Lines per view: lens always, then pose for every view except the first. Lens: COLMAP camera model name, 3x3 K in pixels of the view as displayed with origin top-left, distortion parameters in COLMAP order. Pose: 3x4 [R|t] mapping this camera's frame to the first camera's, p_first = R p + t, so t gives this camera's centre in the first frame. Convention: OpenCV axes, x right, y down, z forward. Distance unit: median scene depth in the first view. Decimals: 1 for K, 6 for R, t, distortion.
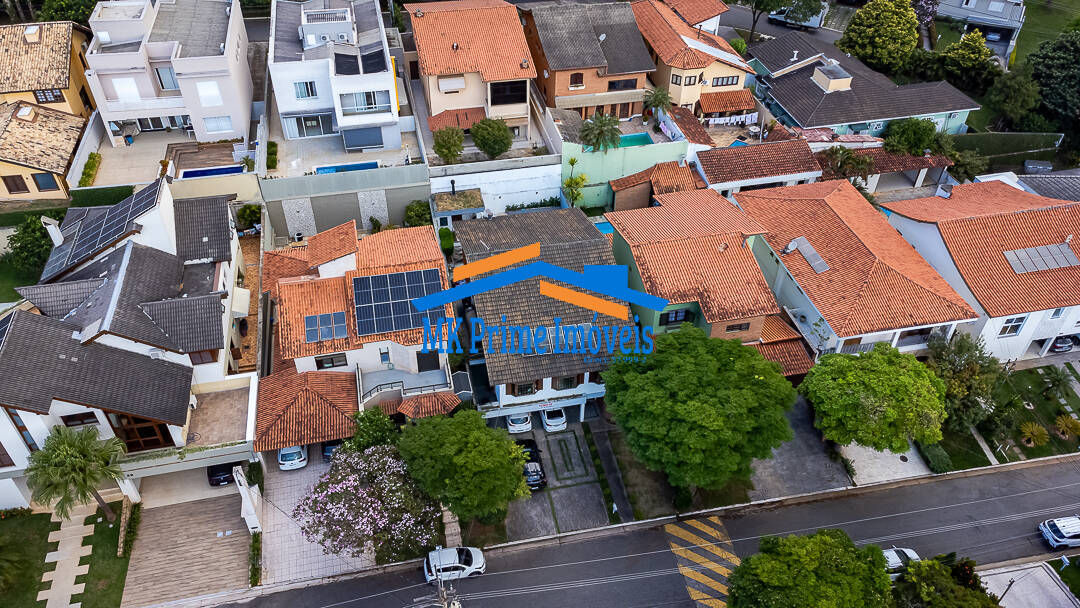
lens RADIAL K [[797.6, 0, 546.3], [0, 797.6, 311.3], [0, 0, 1]] dist [0.021517, 0.056091]
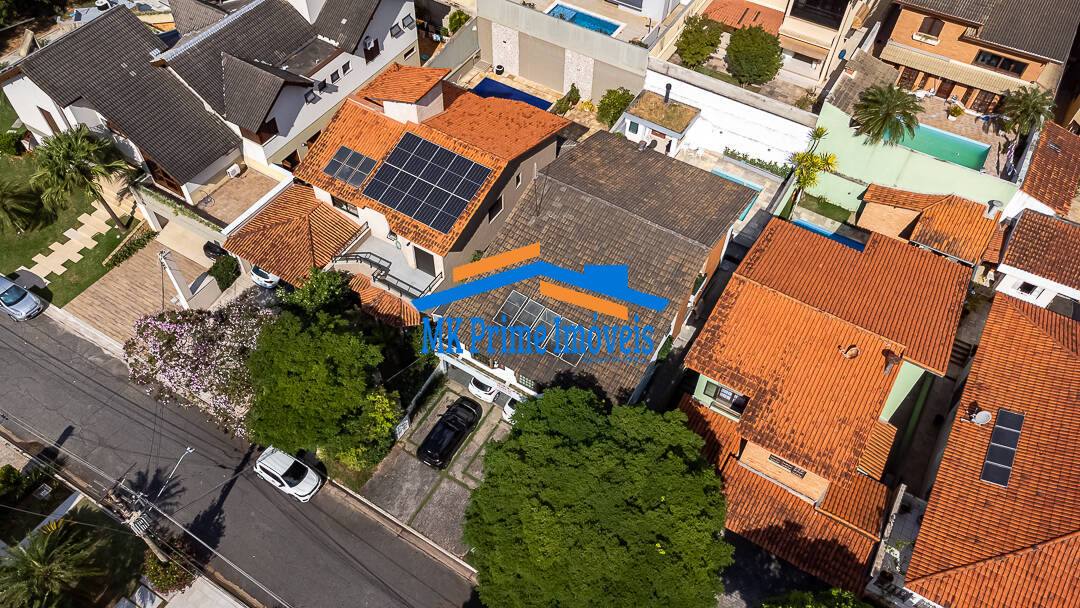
lens RADIAL K [[797.6, 0, 539.4], [0, 797.6, 309.8], [0, 0, 1]] dist [0.021517, 0.056091]
pose [[0.719148, 0.548446, -0.426654, 0.316352], [-0.466722, 0.836147, 0.288148, -0.189544], [0.514779, -0.008092, 0.857285, 0.344991]]
